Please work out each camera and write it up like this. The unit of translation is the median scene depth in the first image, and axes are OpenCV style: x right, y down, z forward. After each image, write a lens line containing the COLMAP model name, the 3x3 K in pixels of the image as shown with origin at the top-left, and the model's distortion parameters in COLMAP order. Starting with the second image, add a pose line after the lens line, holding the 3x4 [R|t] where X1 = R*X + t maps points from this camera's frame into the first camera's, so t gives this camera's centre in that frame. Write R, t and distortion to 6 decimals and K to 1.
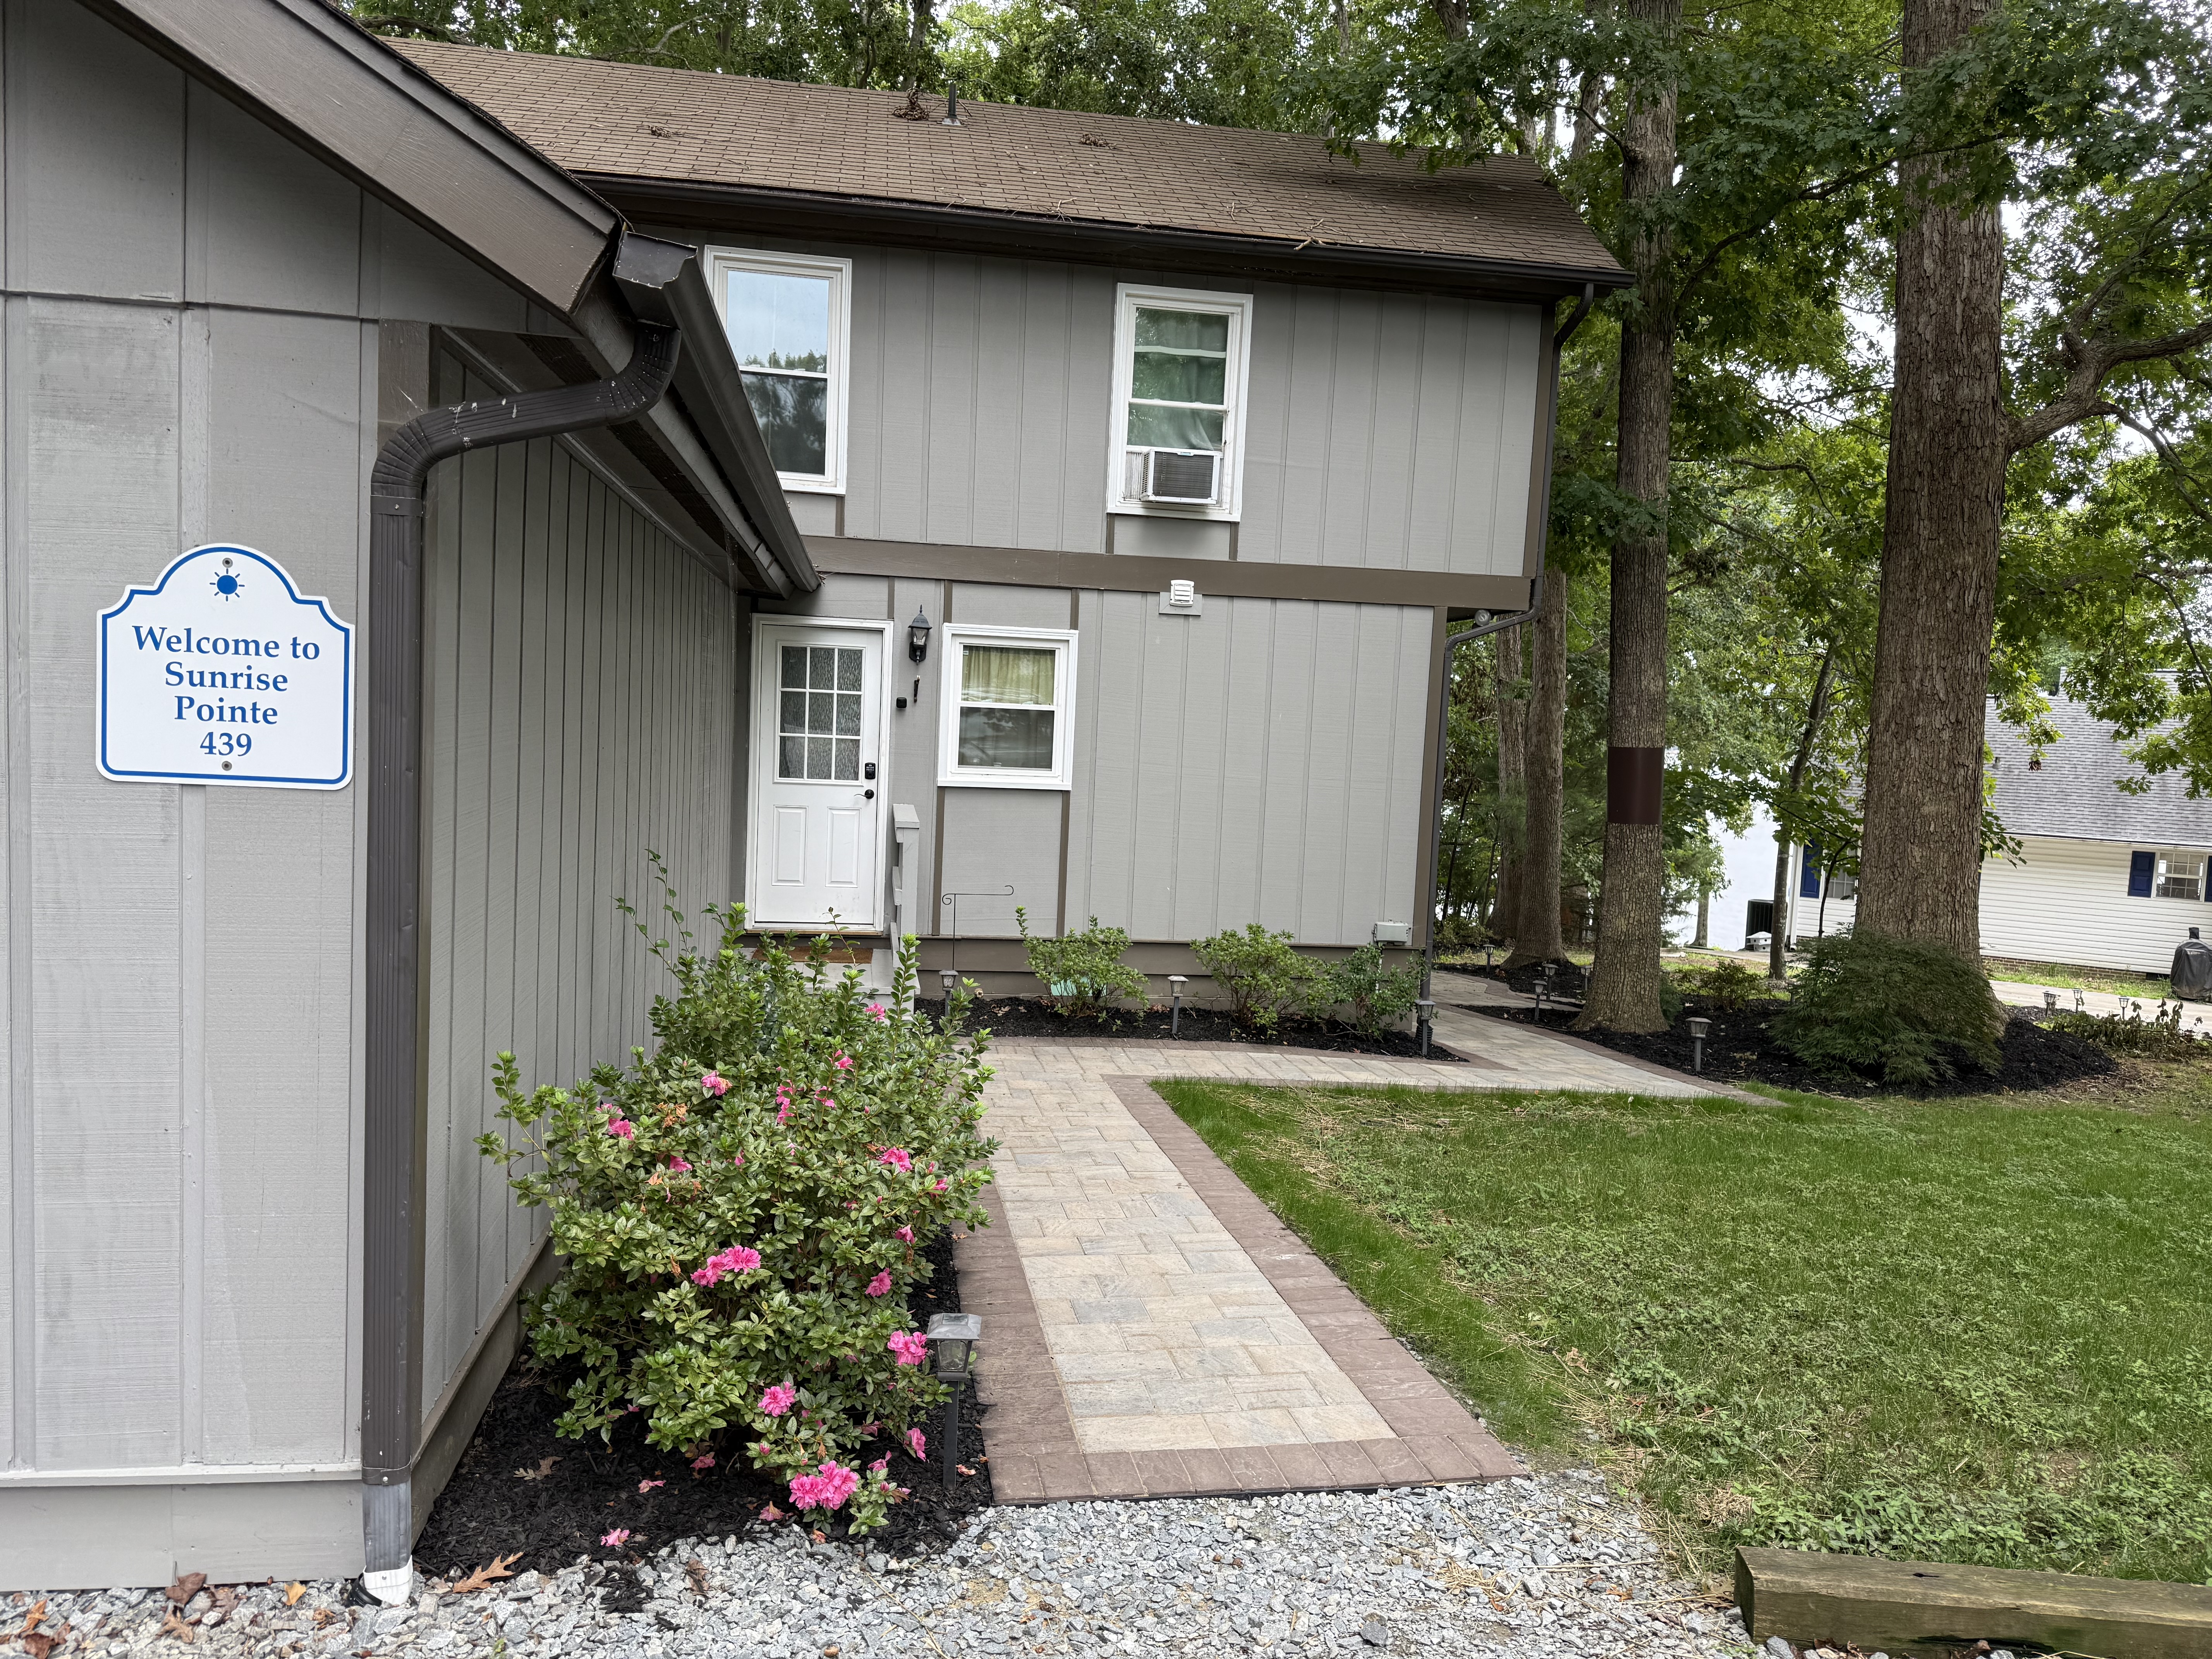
lens RADIAL K [[1544.9, 0, 1100.5], [0, 1544.9, 843.5], [0, 0, 1]] dist [0.077436, -0.156724]
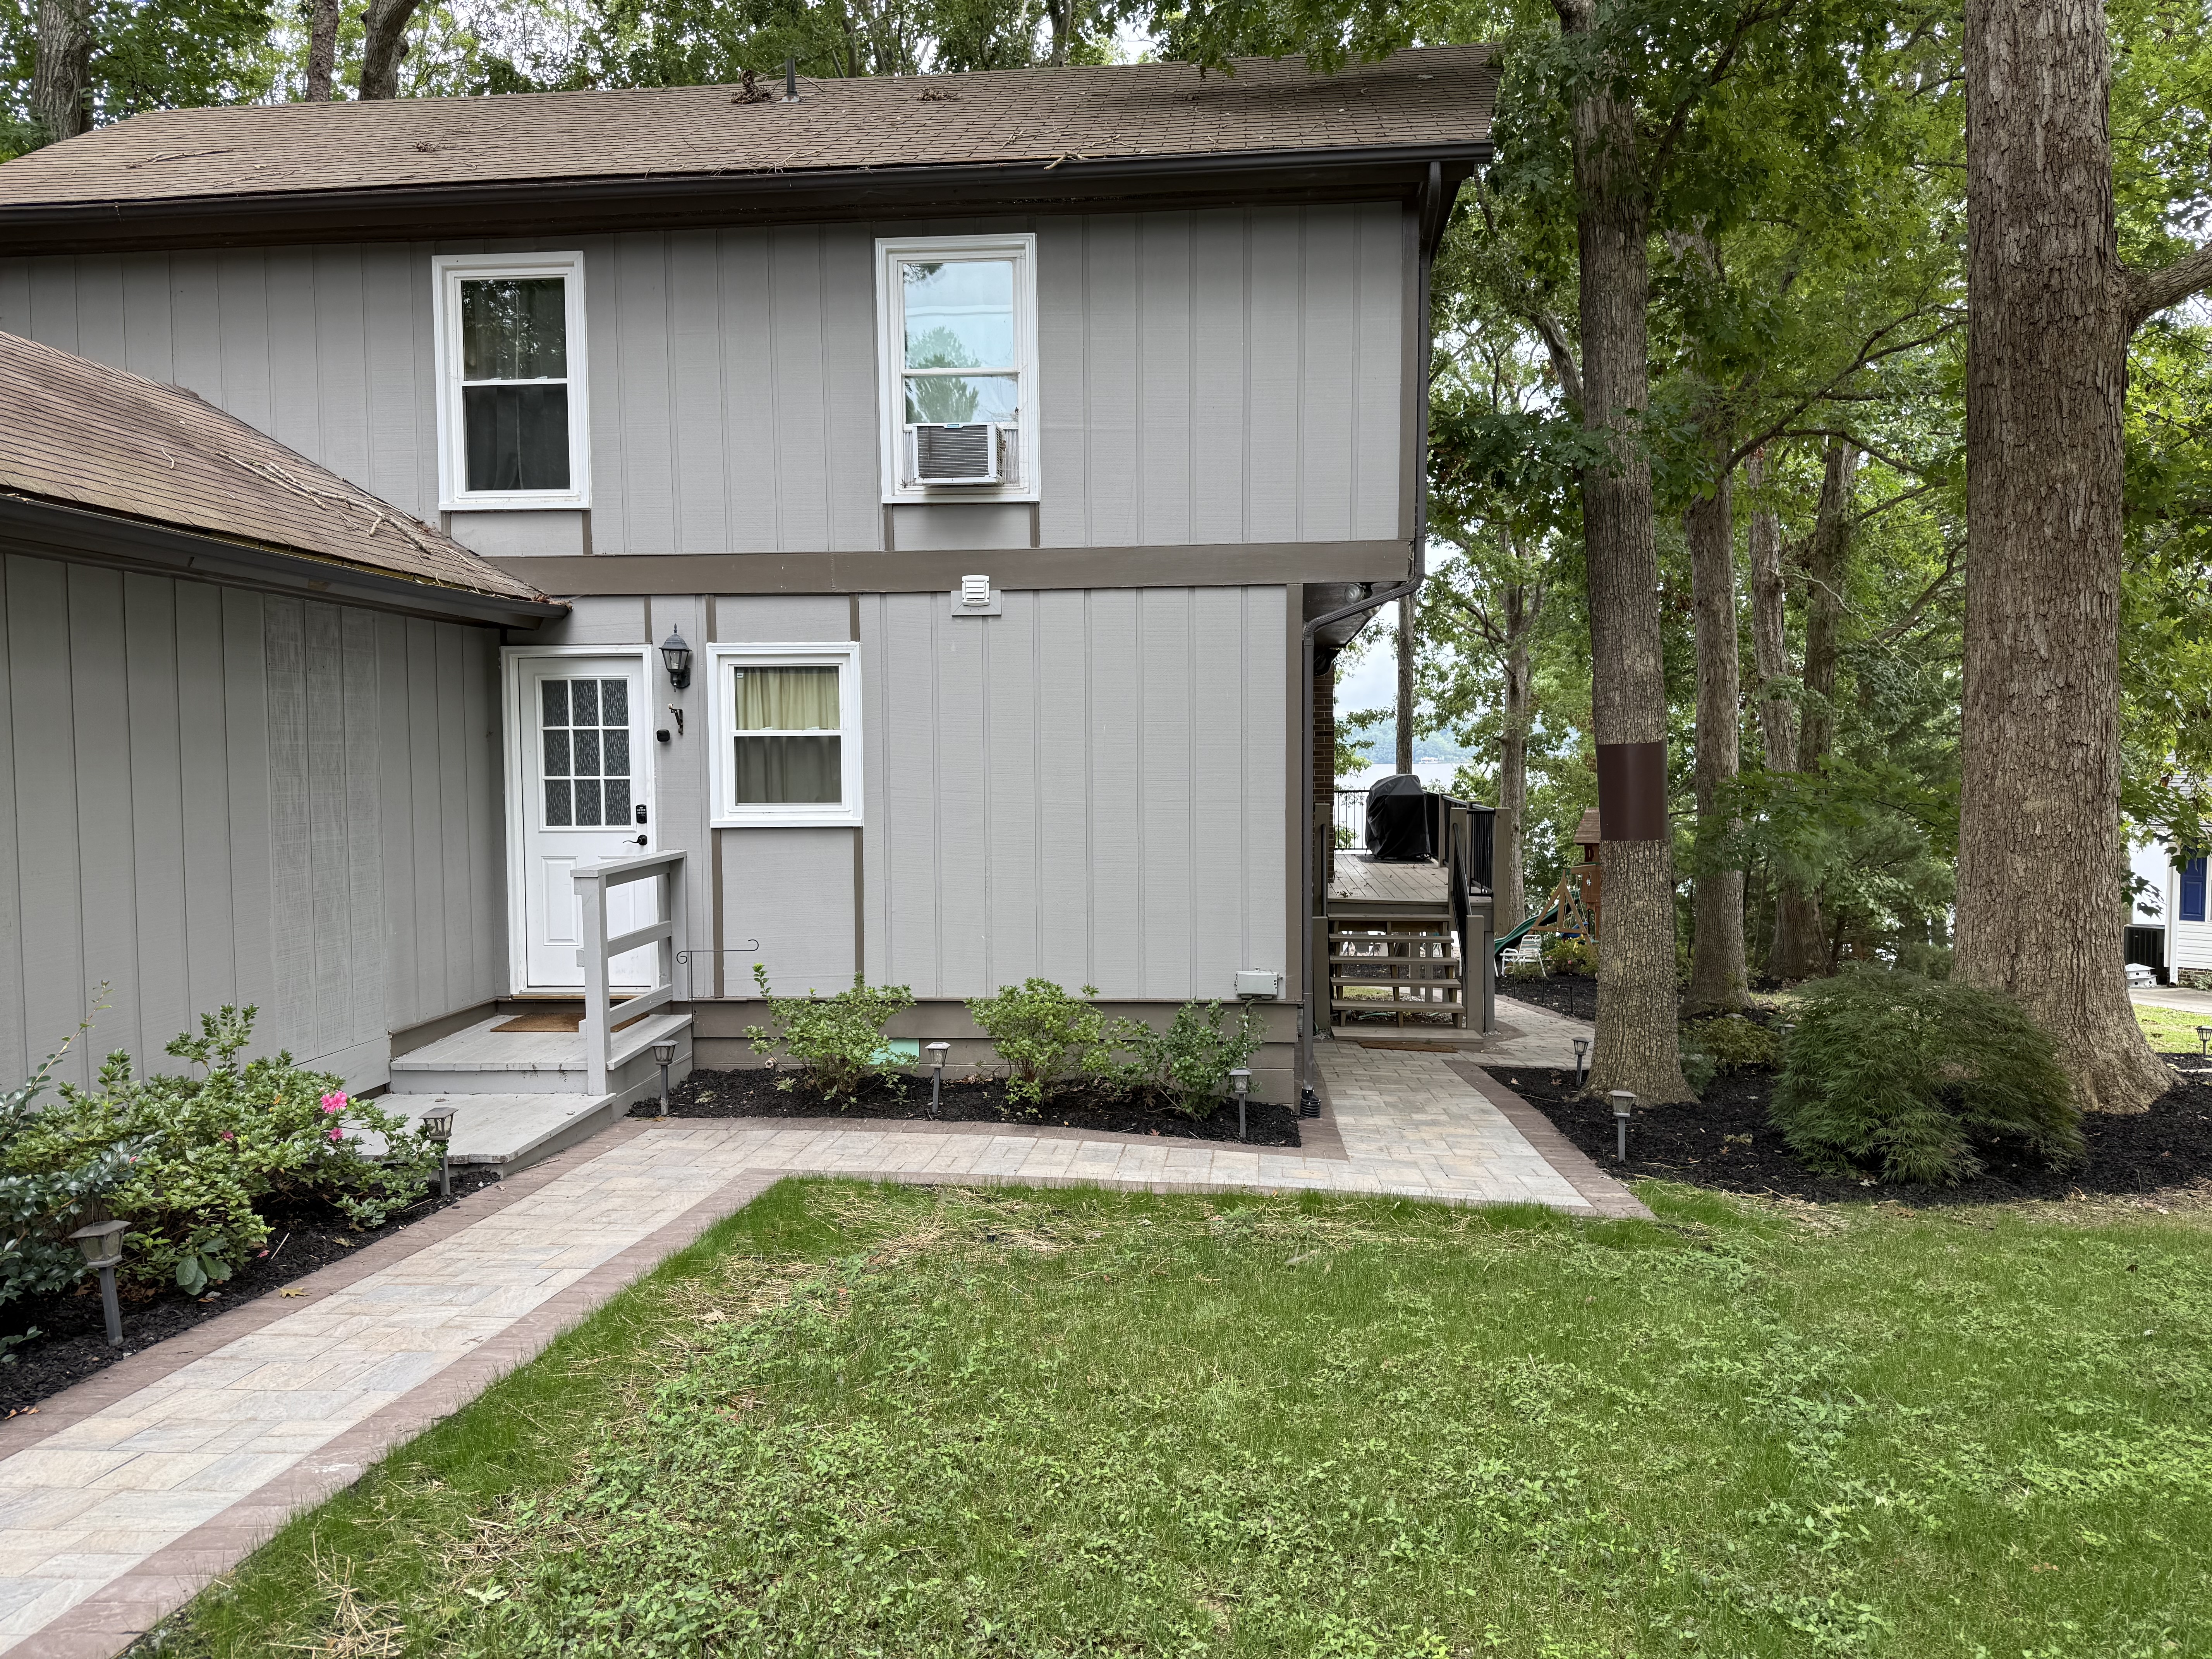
lens RADIAL K [[1544.3, 0, 1108.7], [0, 1544.3, 836.3], [0, 0, 1]] dist [0.080362, -0.103572]
pose [[0.971033, -0.040232, -0.235535, 0.321162], [0.031636, 0.998692, -0.040159, 0.010384], [0.236843, 0.031545, 0.971036, 0.194289]]
